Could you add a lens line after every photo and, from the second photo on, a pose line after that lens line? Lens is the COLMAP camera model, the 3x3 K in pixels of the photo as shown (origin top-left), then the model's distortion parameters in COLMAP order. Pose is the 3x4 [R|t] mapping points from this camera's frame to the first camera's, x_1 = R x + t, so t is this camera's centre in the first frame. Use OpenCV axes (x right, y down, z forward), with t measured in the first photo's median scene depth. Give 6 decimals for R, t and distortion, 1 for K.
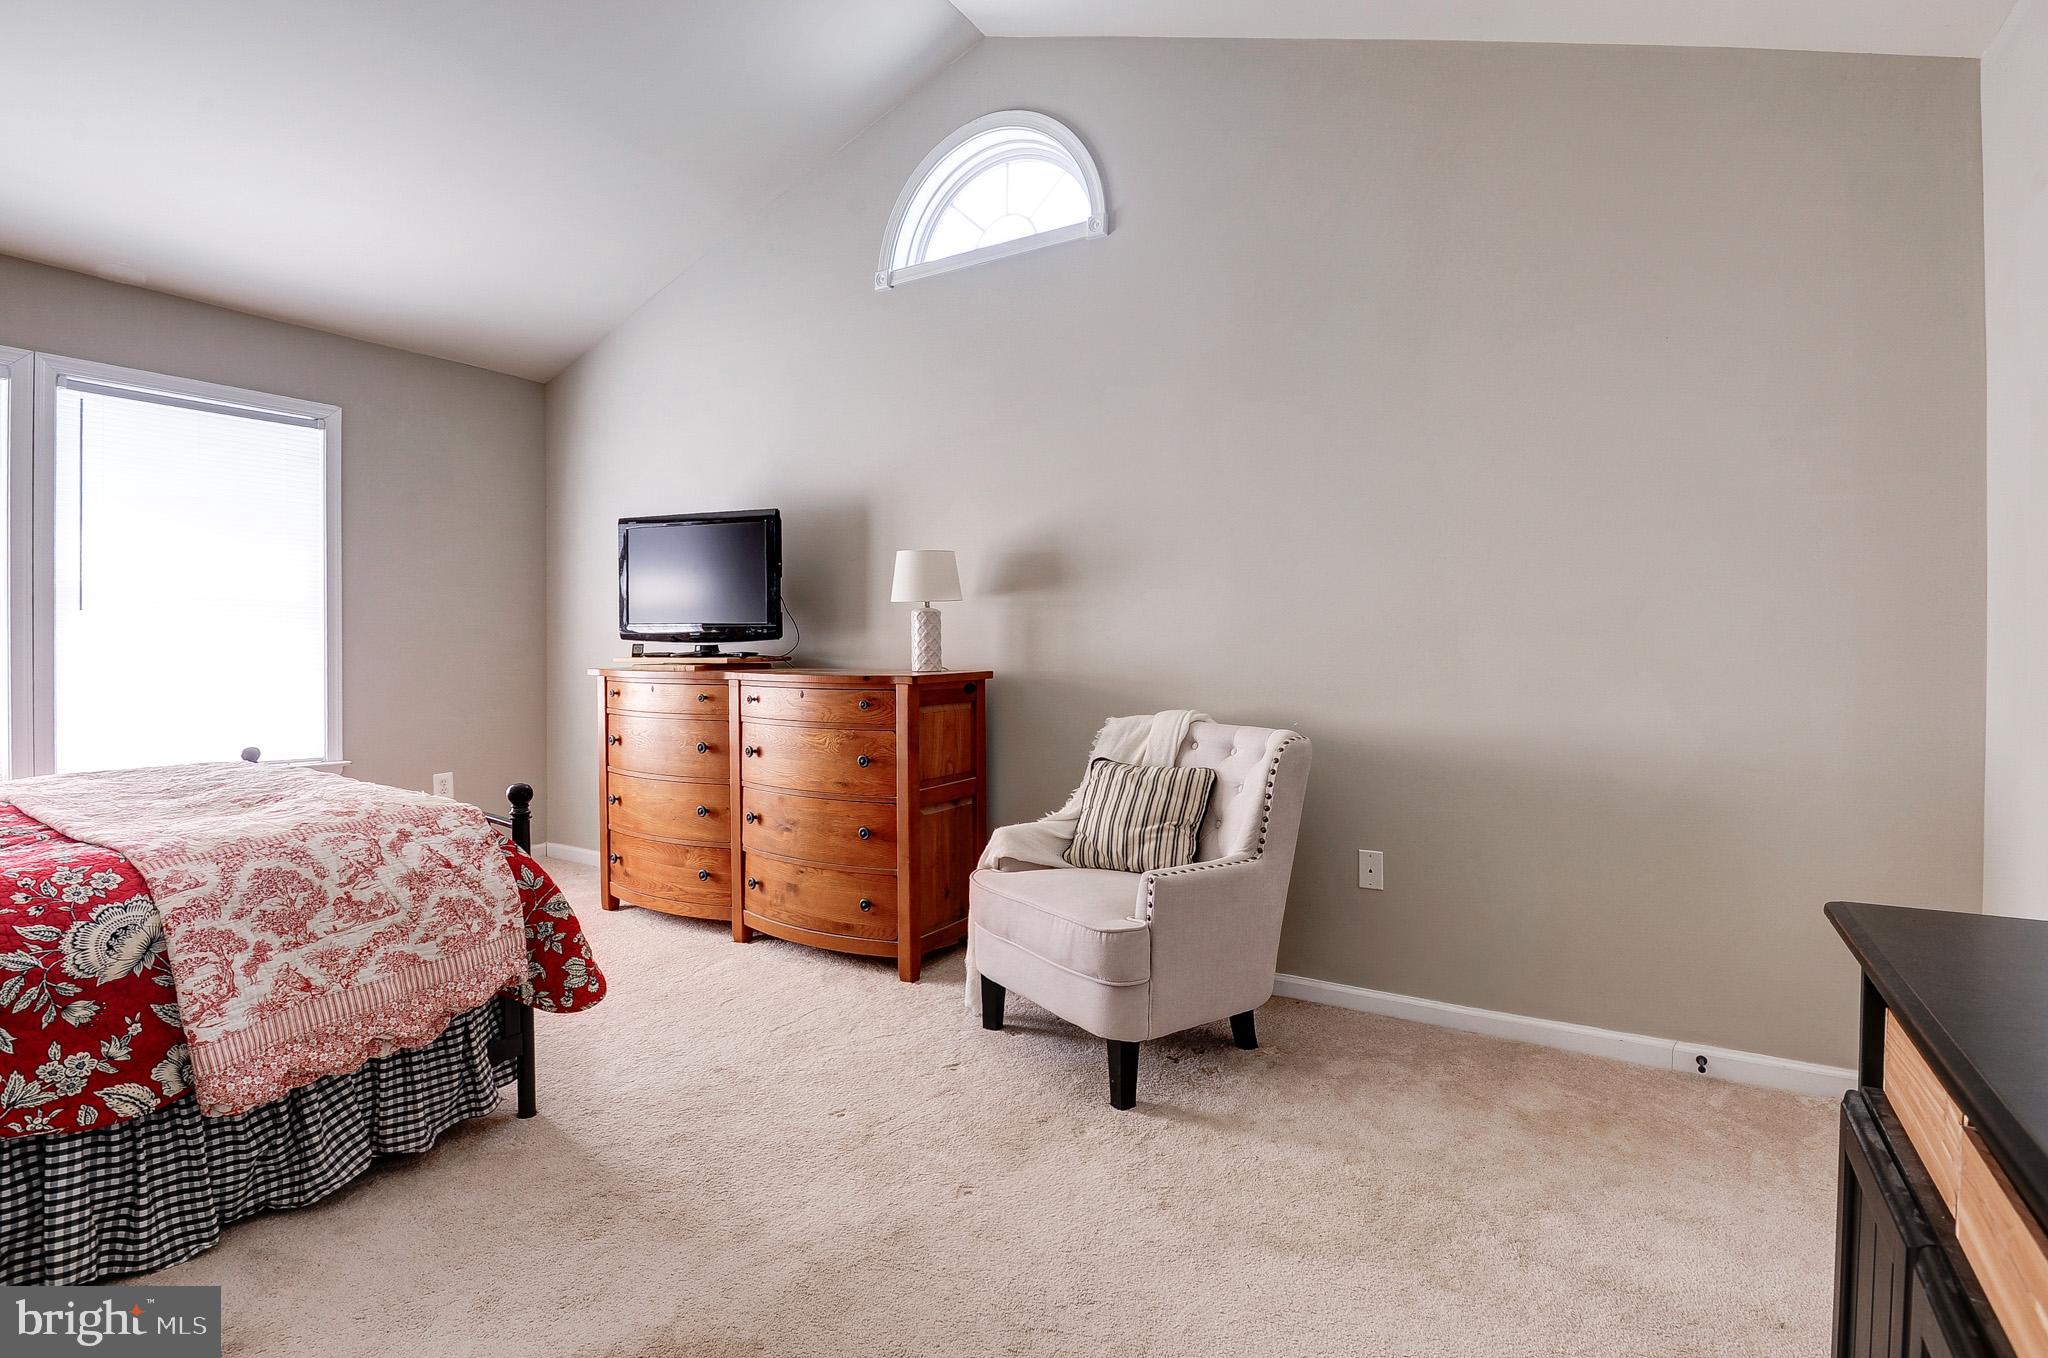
lens RADIAL K [[960.2, 0, 1021.8], [0, 960.2, 653.8], [0, 0, 1]] dist [0.000604, -0.016558]
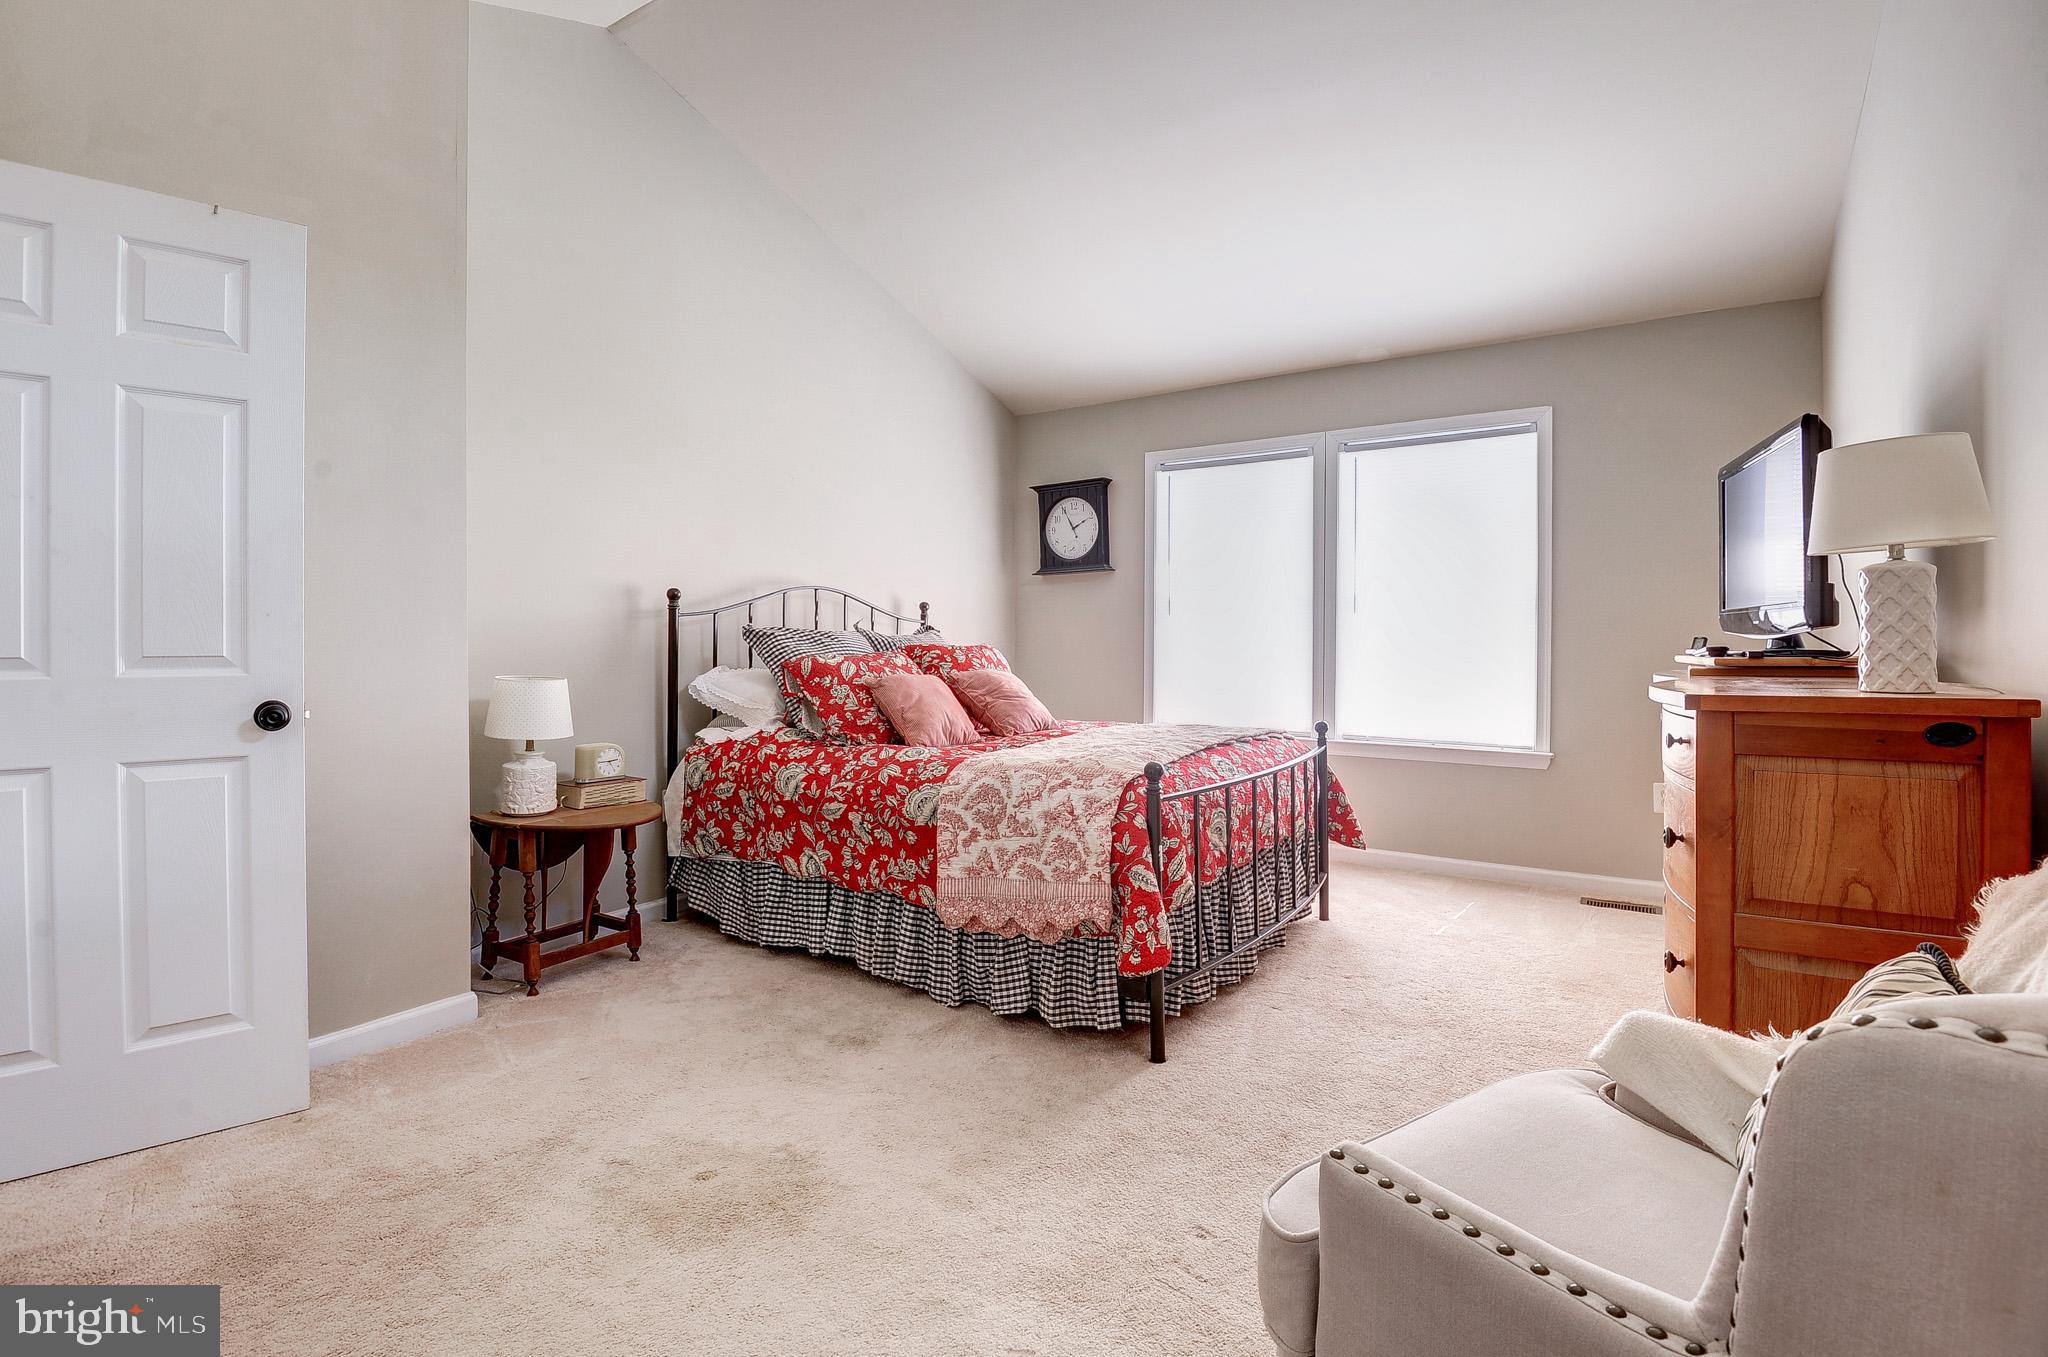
lens RADIAL K [[960.2, 0, 1021.8], [0, 960.2, 653.3], [0, 0, 1]] dist [0.000604, -0.016558]
pose [[-0.033916, 0.011576, -0.999358, 0.716682], [-0.010053, 0.999878, 0.011923, -0.004730], [0.999374, 0.010451, -0.033795, 1.045785]]
